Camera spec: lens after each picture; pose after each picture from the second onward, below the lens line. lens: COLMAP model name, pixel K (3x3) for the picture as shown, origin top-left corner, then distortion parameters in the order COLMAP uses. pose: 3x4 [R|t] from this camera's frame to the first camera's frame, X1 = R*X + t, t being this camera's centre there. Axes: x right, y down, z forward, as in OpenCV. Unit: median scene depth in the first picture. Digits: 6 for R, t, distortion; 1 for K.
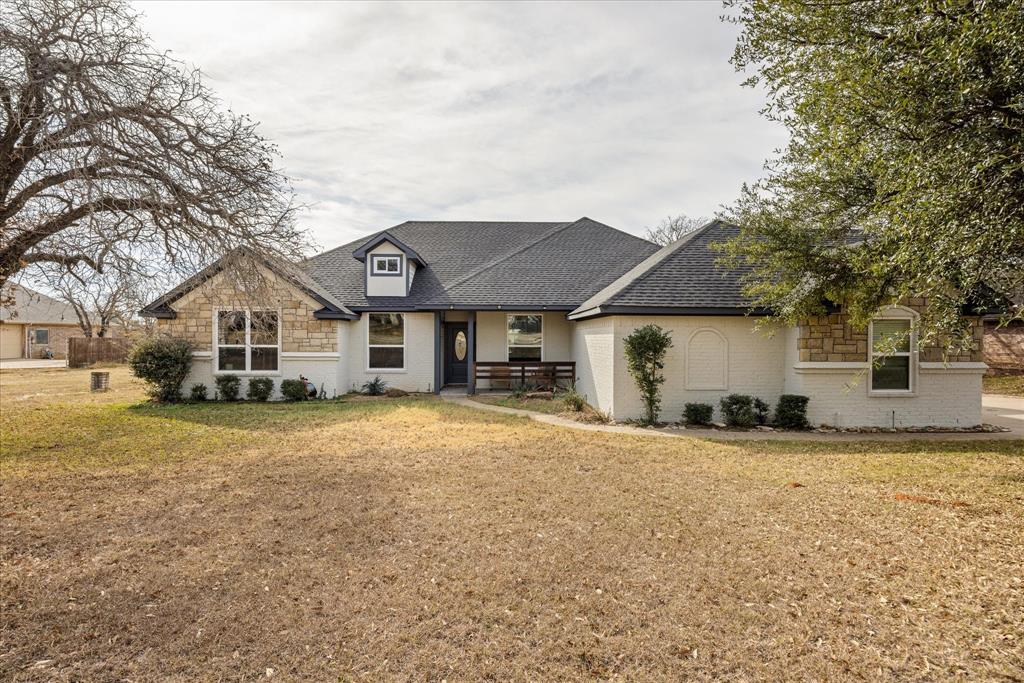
lens RADIAL K [[545.9, 0, 508.1], [0, 545.9, 340.8], [0, 0, 1]] dist [0.000352, -0.001074]
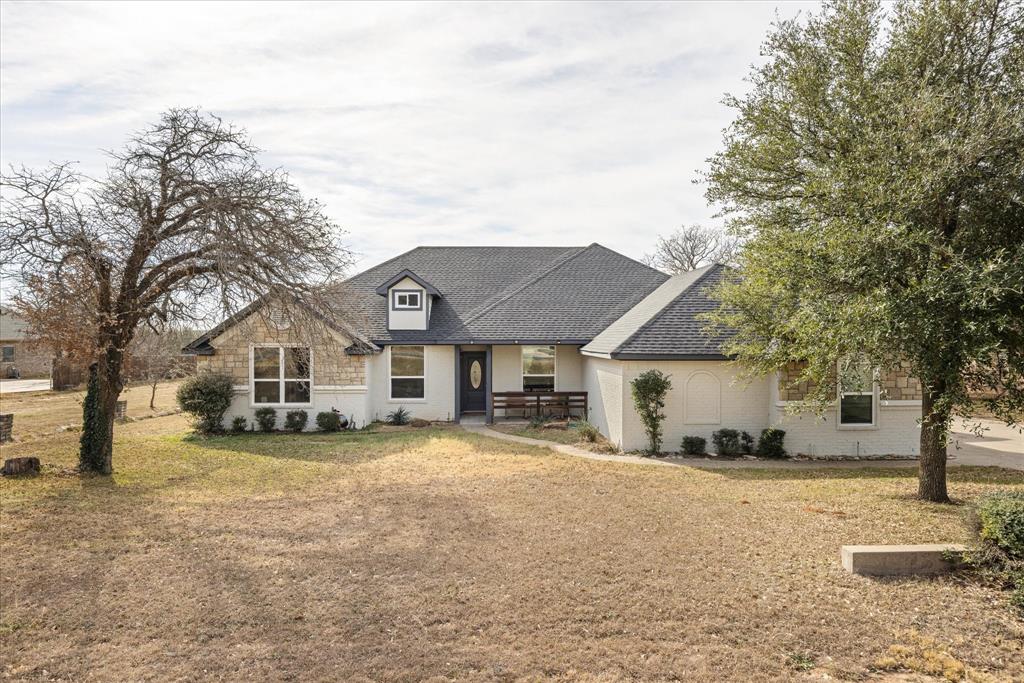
lens RADIAL K [[642.0, 0, 510.7], [0, 642.0, 342.8], [0, 0, 1]] dist [0.001701, 0.000448]
pose [[0.999907, -0.004071, 0.012978, -0.046576], [0.004074, 0.999992, -0.000234, -0.063714], [-0.012977, 0.000287, 0.999916, -0.274553]]
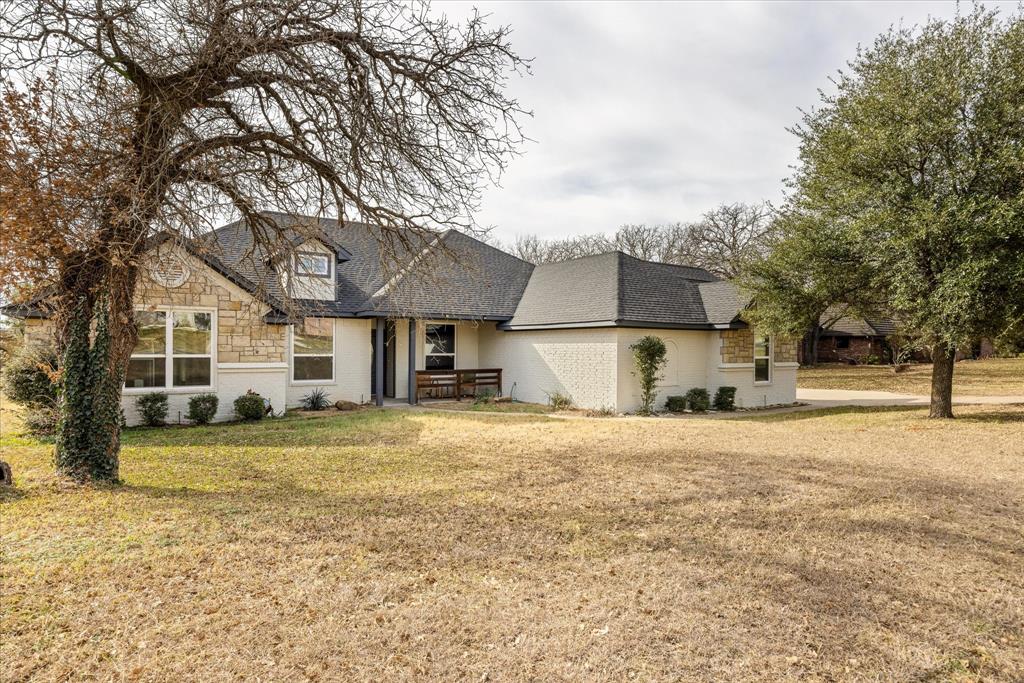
lens RADIAL K [[587.4, 0, 513.0], [0, 587.4, 343.6], [0, 0, 1]] dist [-0.009410, -0.001873]
pose [[0.834179, 0.004139, 0.551478, -0.551034], [0.002242, 0.999938, -0.010897, 0.002119], [-0.551489, 0.010327, 0.834118, 0.021401]]
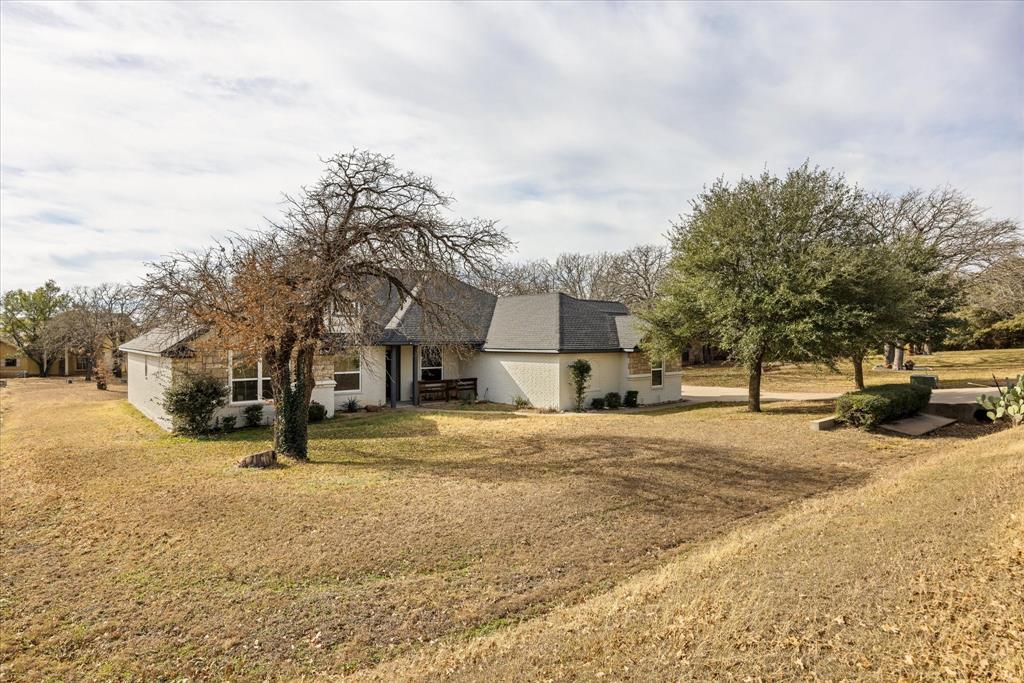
lens RADIAL K [[545.9, 0, 511.7], [0, 545.9, 337.1], [0, 0, 1]] dist [0.000352, -0.001074]
pose [[0.779500, -0.003177, 0.626394, -0.820112], [0.010017, 0.999922, -0.007394, -0.068391], [-0.626322, 0.012039, 0.779471, -0.254492]]
